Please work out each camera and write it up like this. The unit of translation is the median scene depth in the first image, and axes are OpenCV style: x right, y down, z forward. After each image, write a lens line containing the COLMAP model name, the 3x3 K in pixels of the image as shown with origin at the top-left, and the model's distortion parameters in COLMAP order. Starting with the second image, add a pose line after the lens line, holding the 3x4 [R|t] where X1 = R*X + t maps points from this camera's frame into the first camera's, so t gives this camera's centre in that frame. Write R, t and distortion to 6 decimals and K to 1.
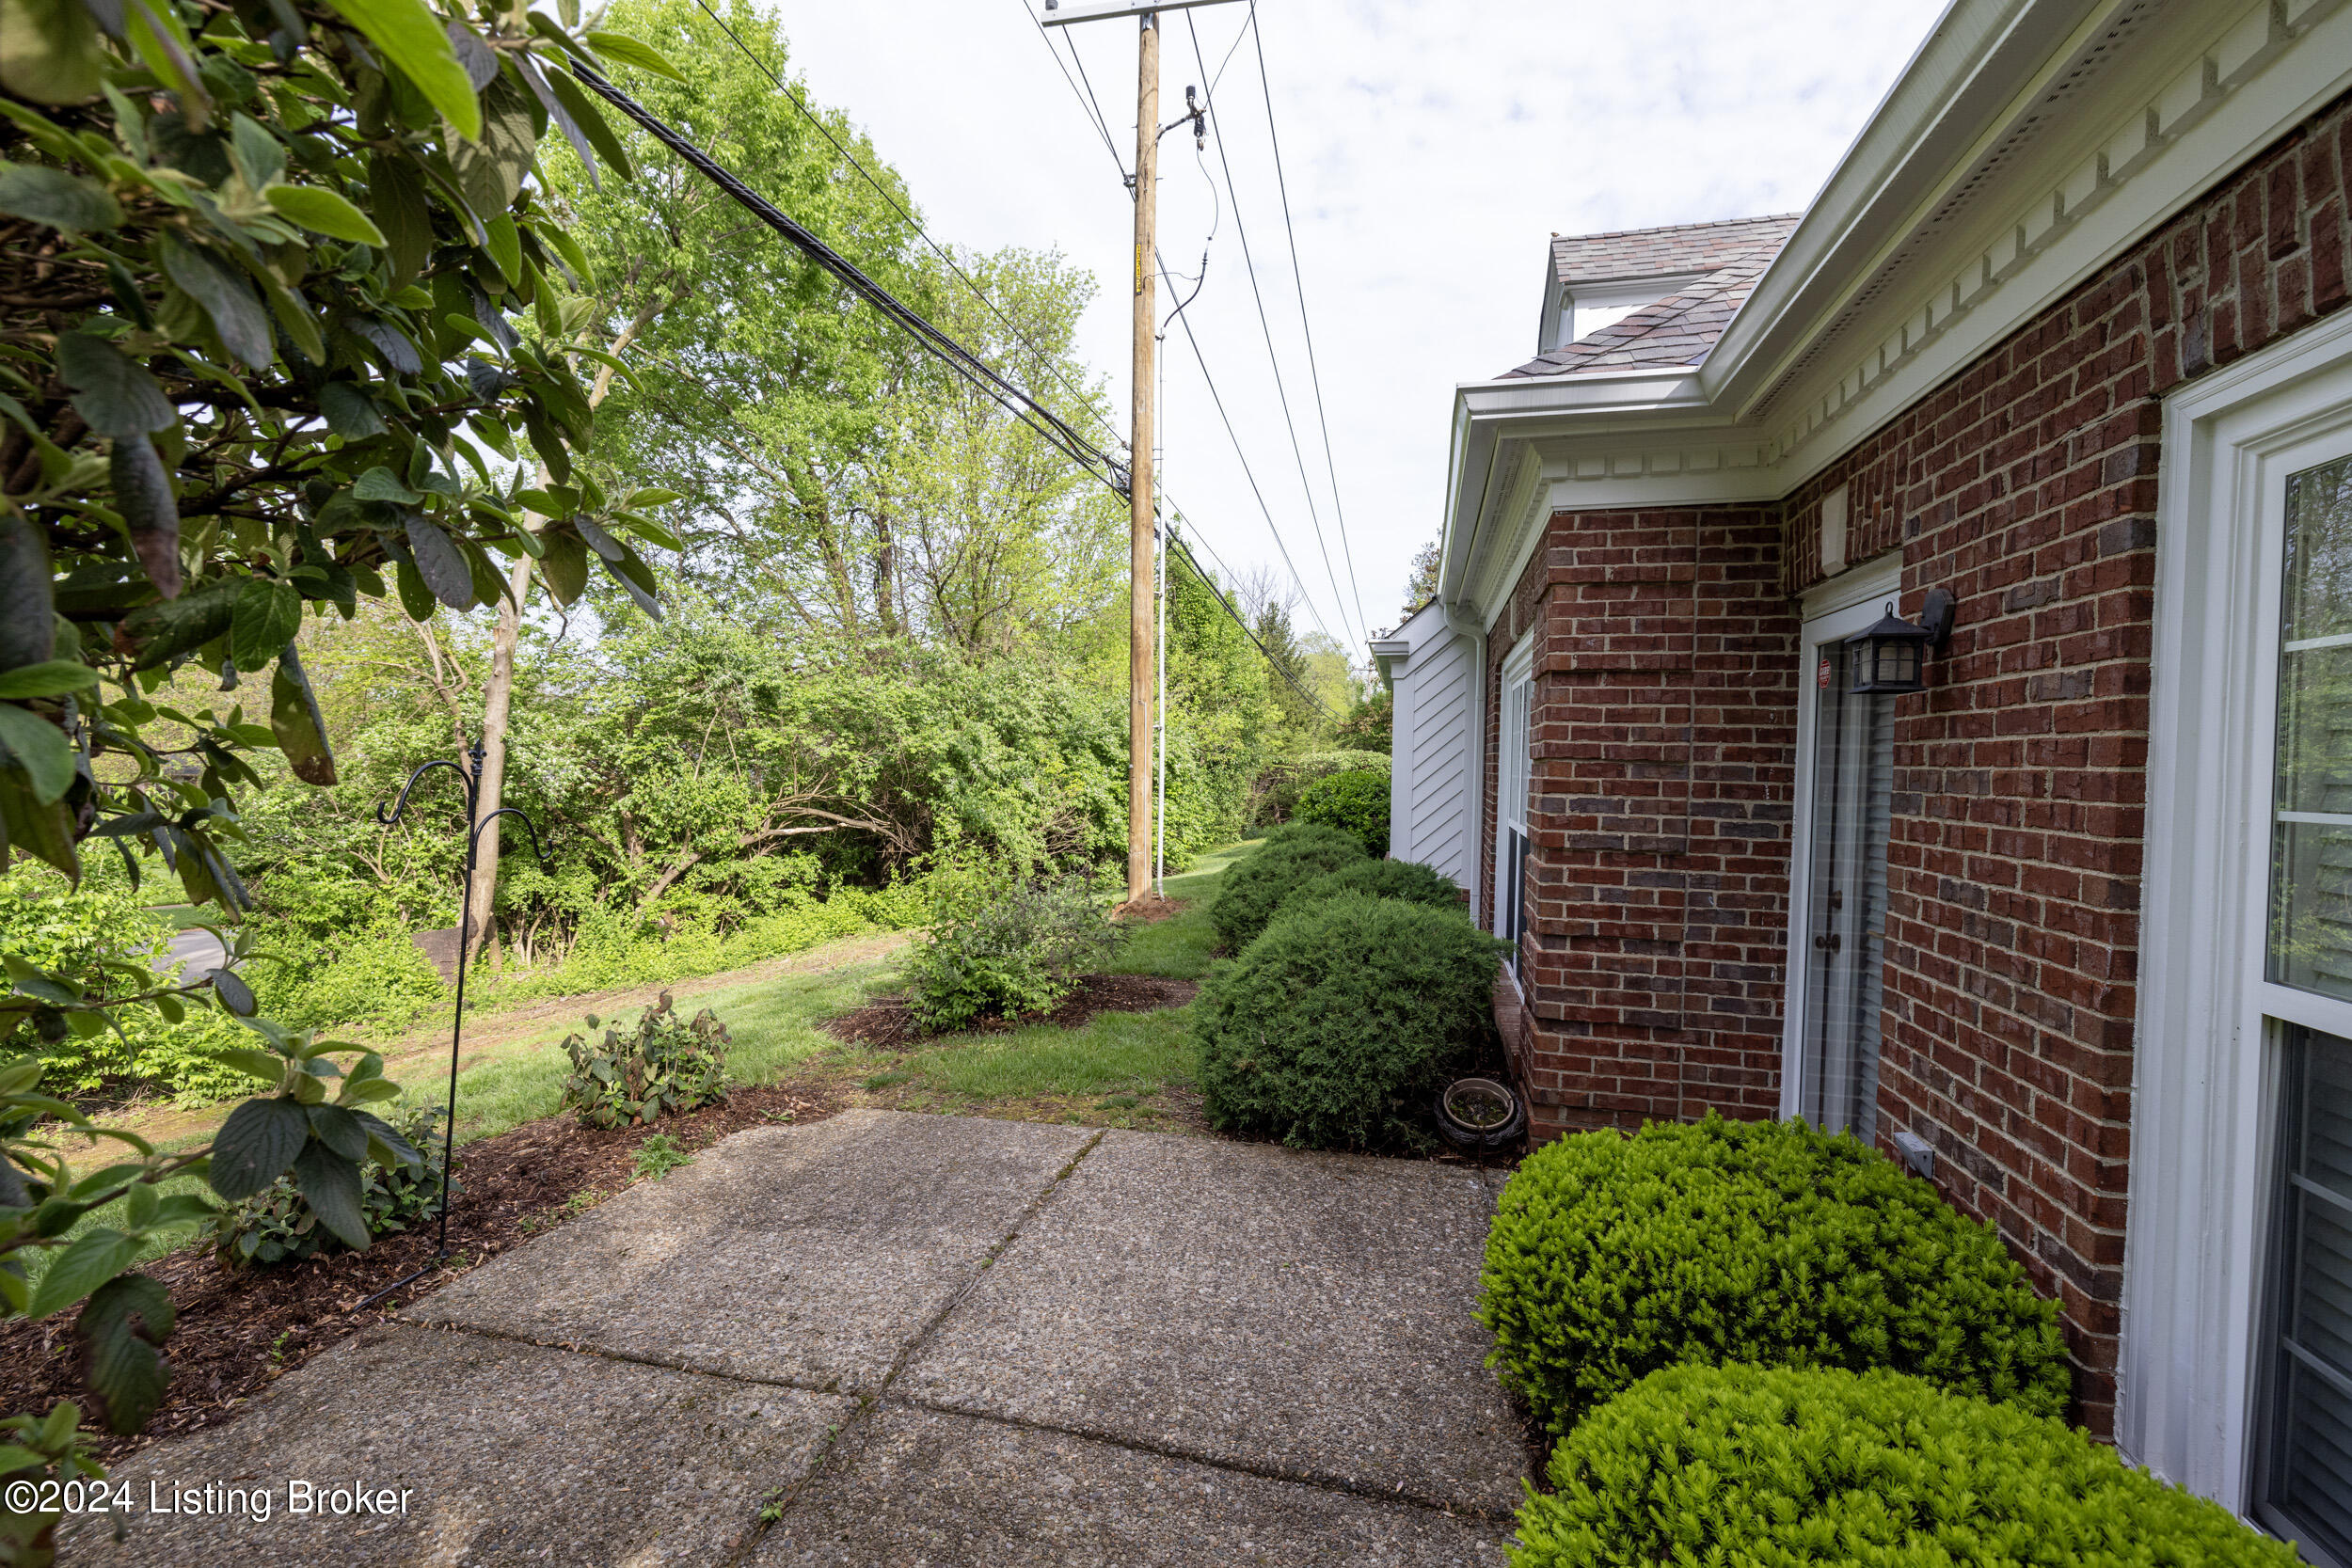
lens RADIAL K [[976.2, 0, 1171.0], [0, 976.2, 781.3], [0, 0, 1]] dist [0.000653, -0.000010]
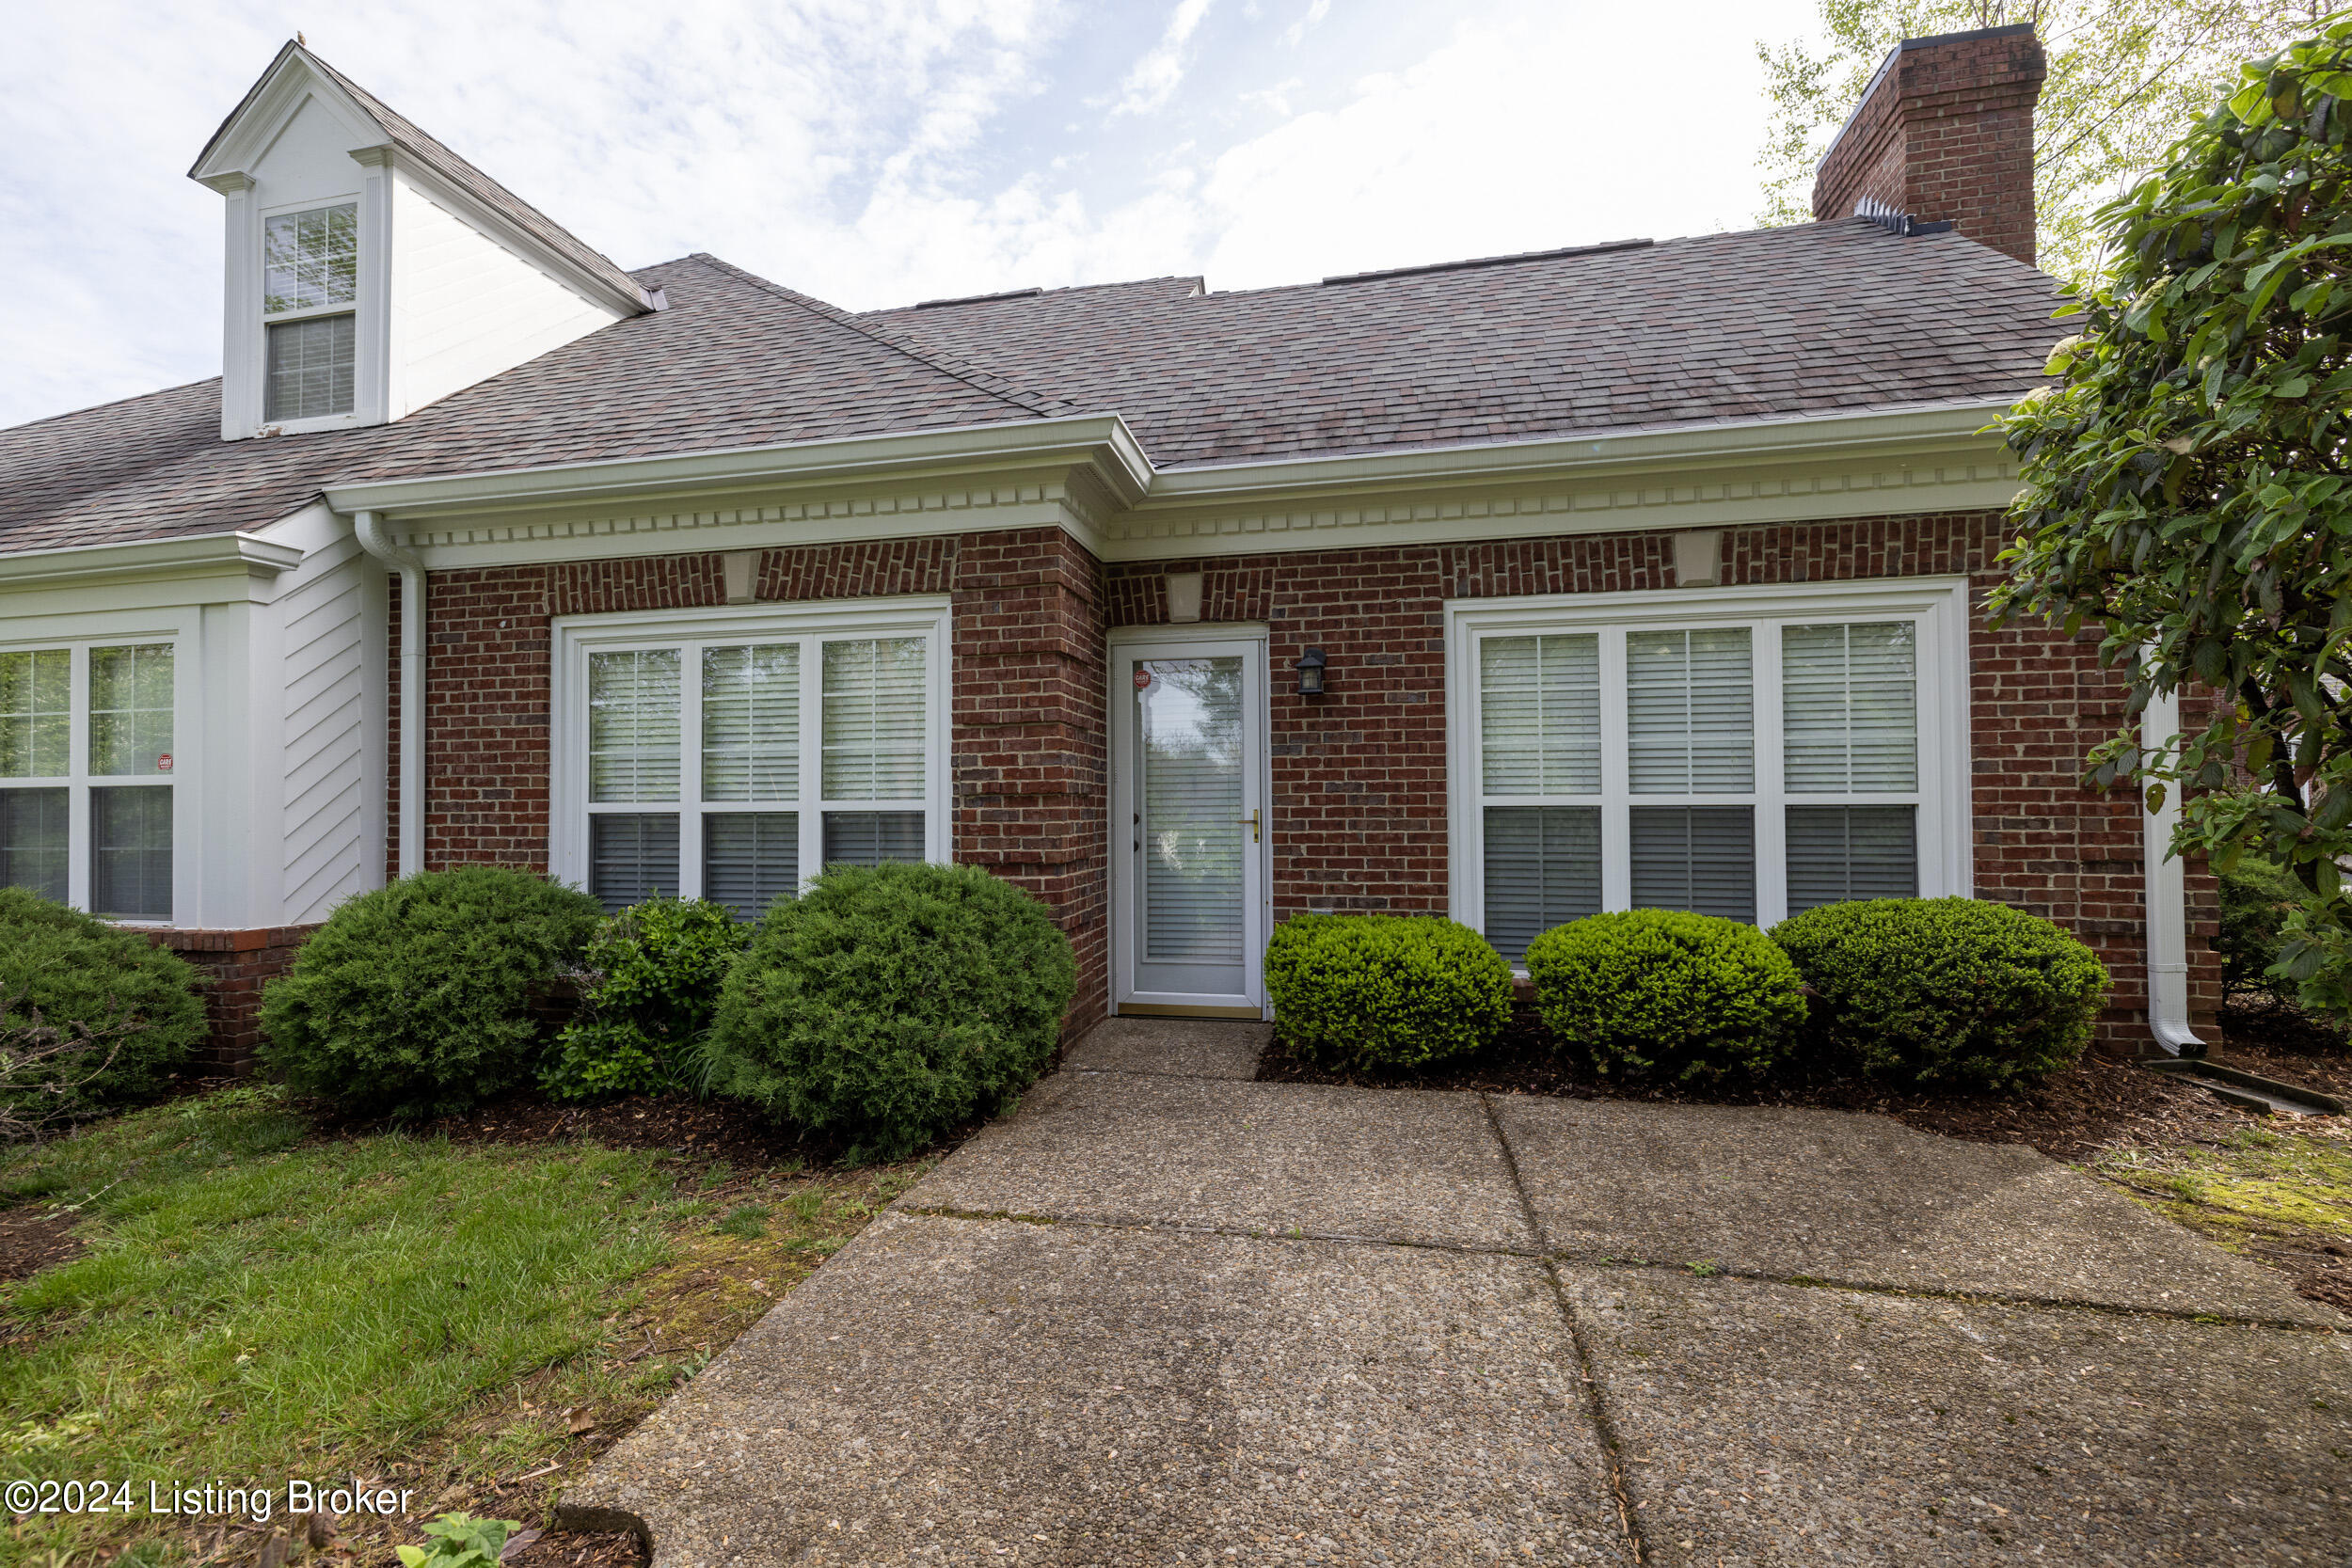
lens RADIAL K [[976.2, 0, 1171.0], [0, 976.2, 781.3], [0, 0, 1]] dist [0.000653, -0.000010]
pose [[-0.024983, 0.006536, 0.999667, -1.307465], [0.026816, 0.999623, -0.005866, 0.096972], [-0.999328, 0.026660, -0.025149, 1.355860]]
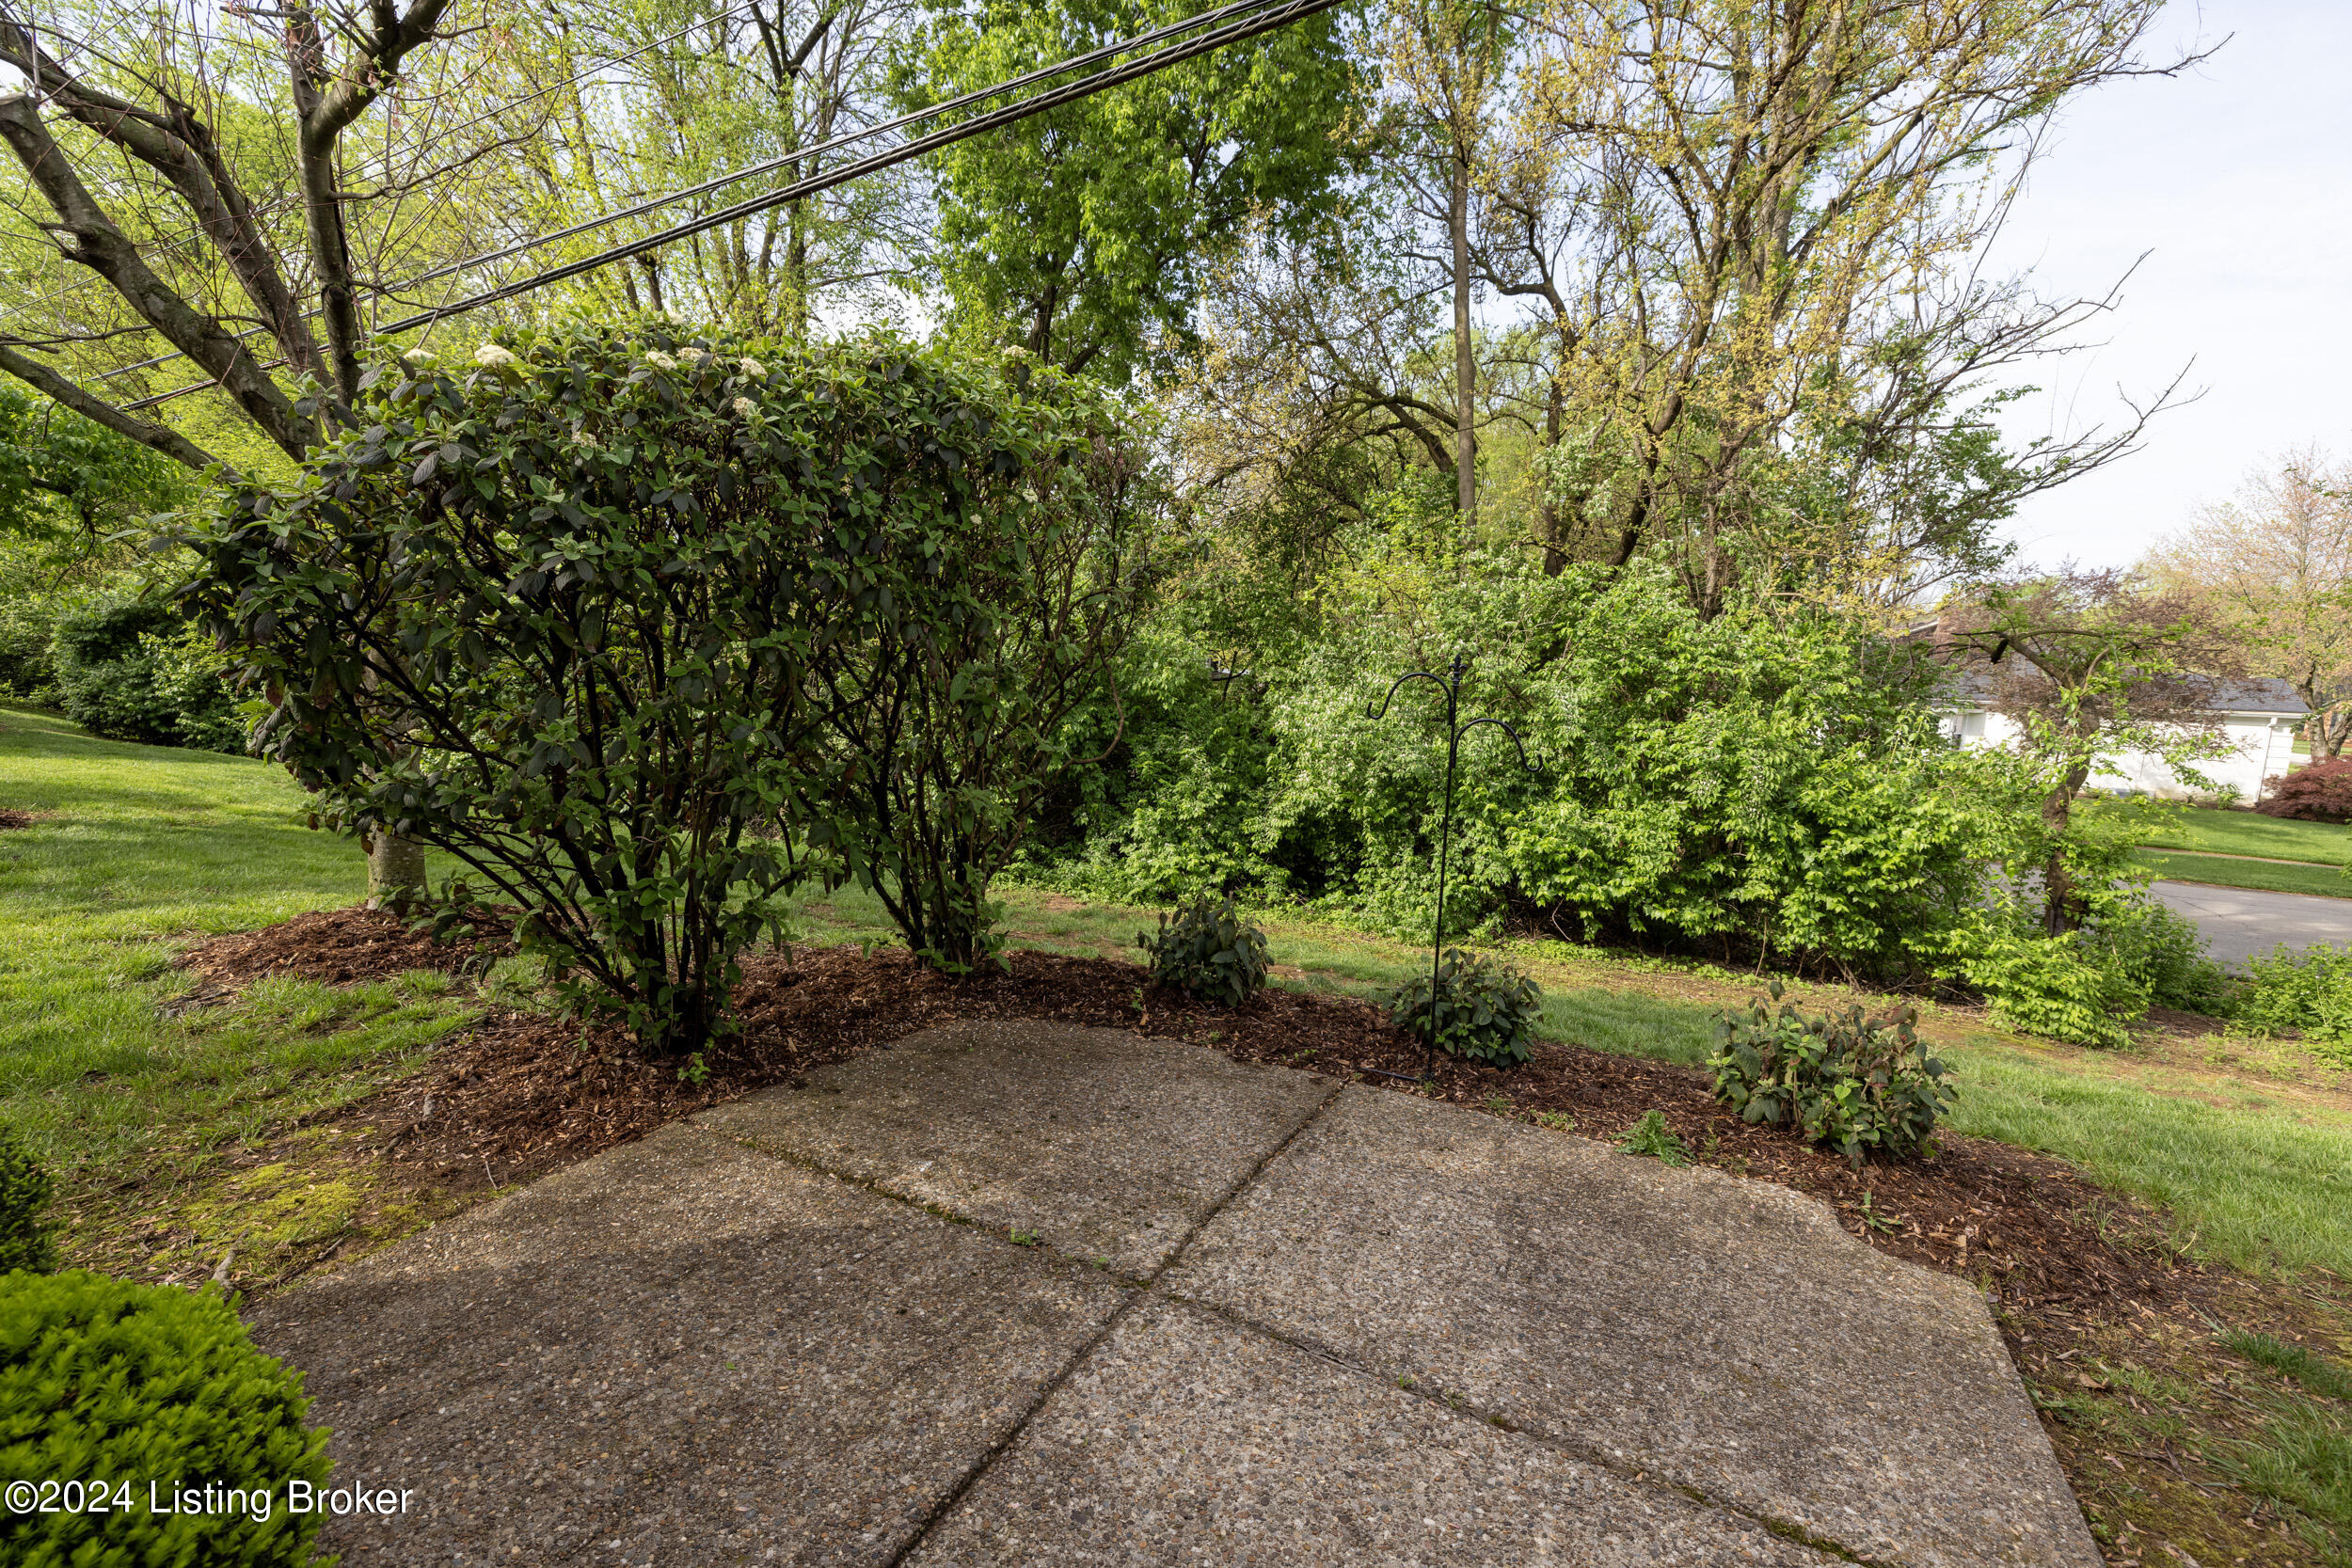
lens RADIAL K [[976.2, 0, 1171.0], [0, 976.2, 781.3], [0, 0, 1]] dist [0.000653, -0.000010]
pose [[-0.261049, 0.091965, -0.960935, 0.594997], [-0.036464, 0.993802, 0.105016, -0.006504], [0.964637, 0.062454, -0.256078, 1.193769]]
